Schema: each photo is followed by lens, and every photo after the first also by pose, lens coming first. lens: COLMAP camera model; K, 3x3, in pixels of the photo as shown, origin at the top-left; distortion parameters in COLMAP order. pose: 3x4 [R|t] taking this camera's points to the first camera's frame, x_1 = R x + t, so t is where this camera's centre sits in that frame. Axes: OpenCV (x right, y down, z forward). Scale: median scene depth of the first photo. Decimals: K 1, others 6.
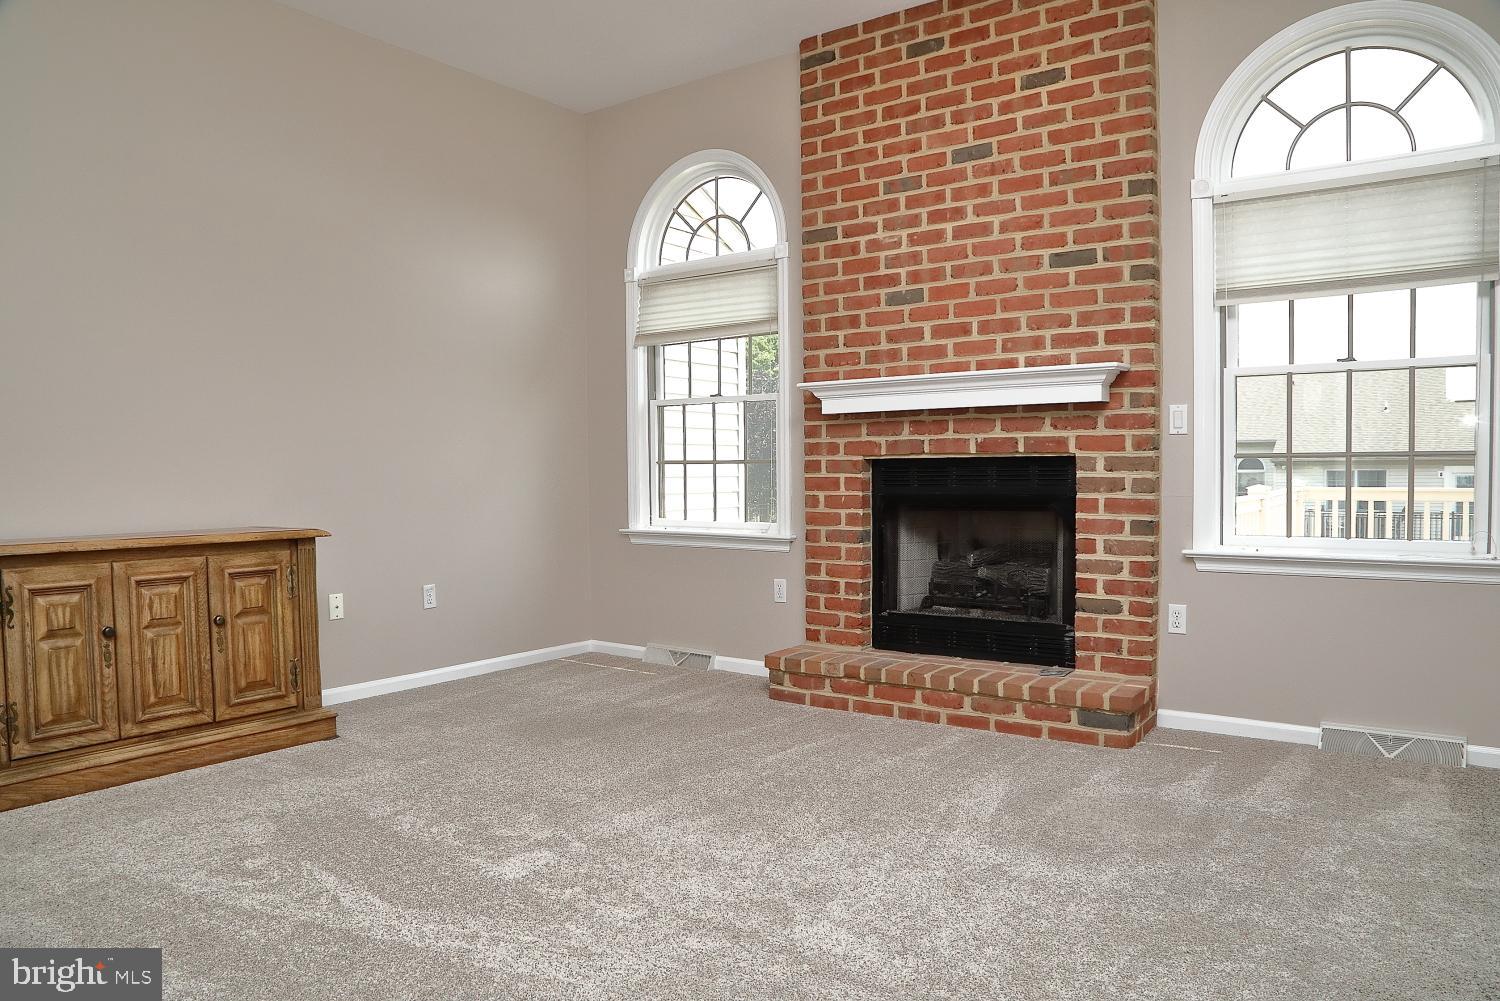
lens RADIAL K [[1037.7, 0, 753.4], [0, 1037.7, 512.1], [0, 0, 1]] dist [-0.127179, 0.072138]
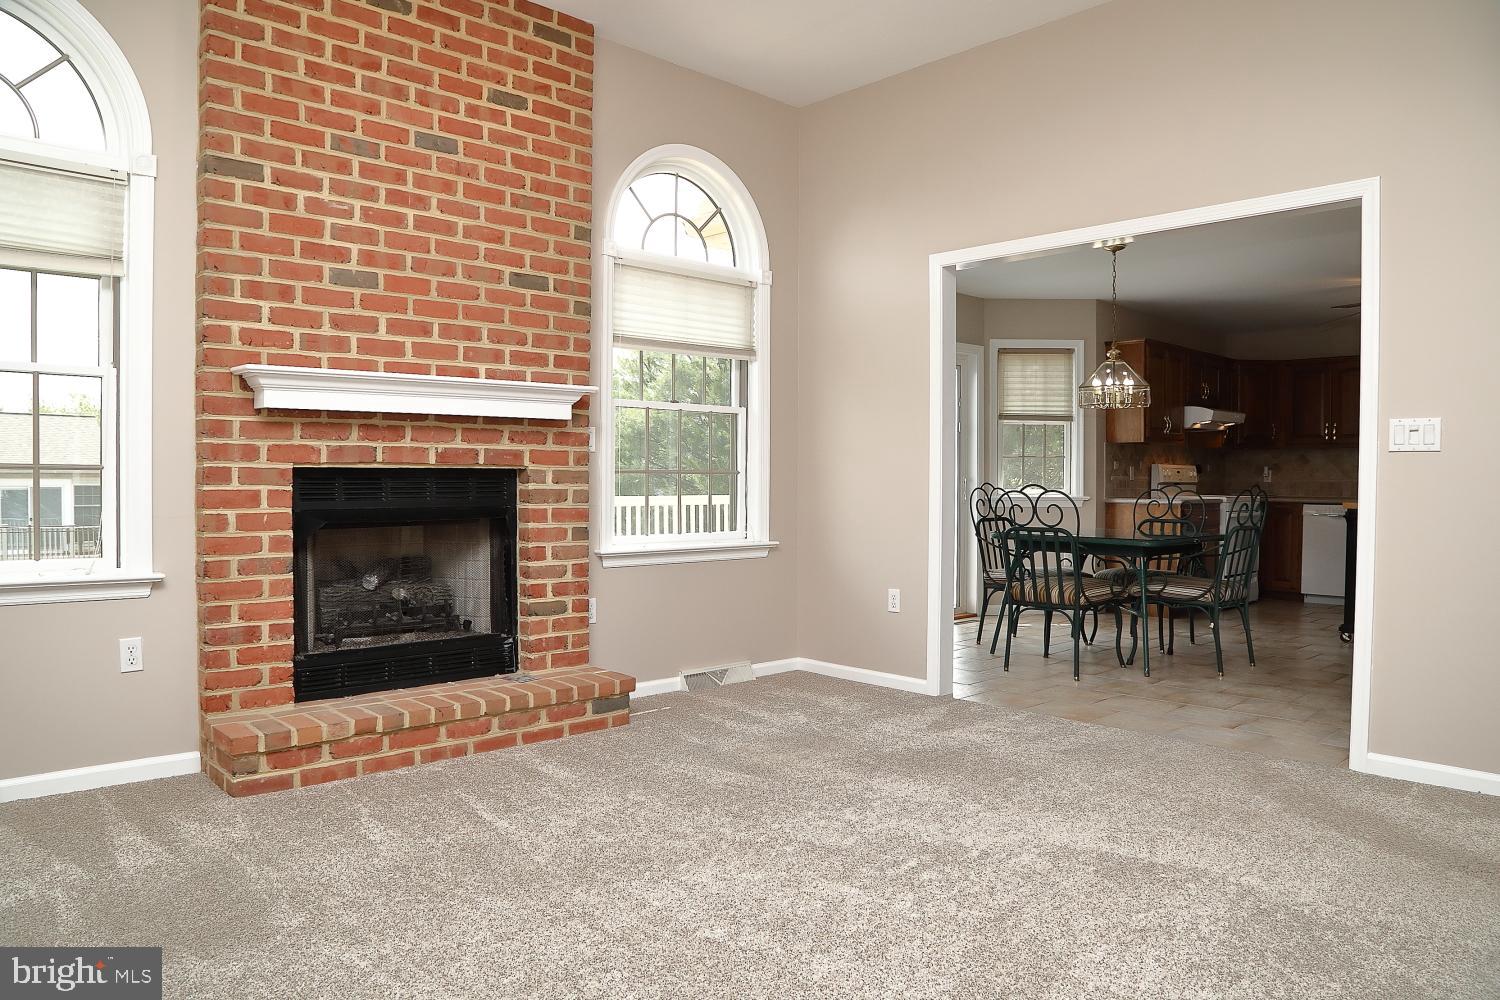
lens RADIAL K [[1037.7, 0, 753.4], [0, 1037.7, 511.6], [0, 0, 1]] dist [-0.127179, 0.072138]
pose [[0.168817, -0.020171, 0.985441, -0.655454], [0.034756, 0.999291, 0.014501, -0.017436], [-0.985034, 0.031802, 0.169398, 0.563154]]
